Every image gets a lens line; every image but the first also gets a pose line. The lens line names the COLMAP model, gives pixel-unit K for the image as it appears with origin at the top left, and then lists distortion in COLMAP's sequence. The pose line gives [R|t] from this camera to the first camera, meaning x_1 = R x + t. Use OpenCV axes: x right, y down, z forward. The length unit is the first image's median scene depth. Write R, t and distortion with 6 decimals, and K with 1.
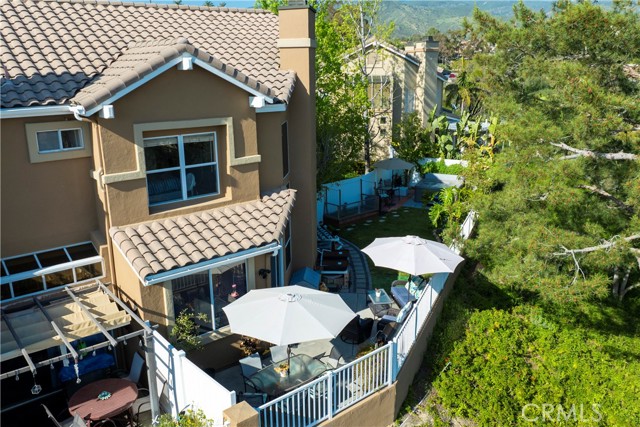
lens RADIAL K [[531.7, 0, 320.0], [0, 531.7, 213.5], [0, 0, 1]] dist [-0.019060, -0.002742]
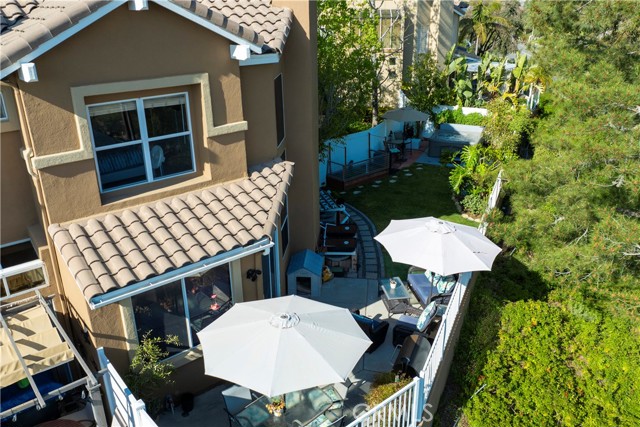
lens RADIAL K [[531.7, 0, 320.0], [0, 531.7, 213.5], [0, 0, 1]] dist [-0.019060, -0.002742]
pose [[0.999991, -0.002636, -0.003179, -0.002757], [0.002990, 0.993093, 0.117291, -0.066794], [0.002848, -0.117299, 0.993093, 0.211266]]
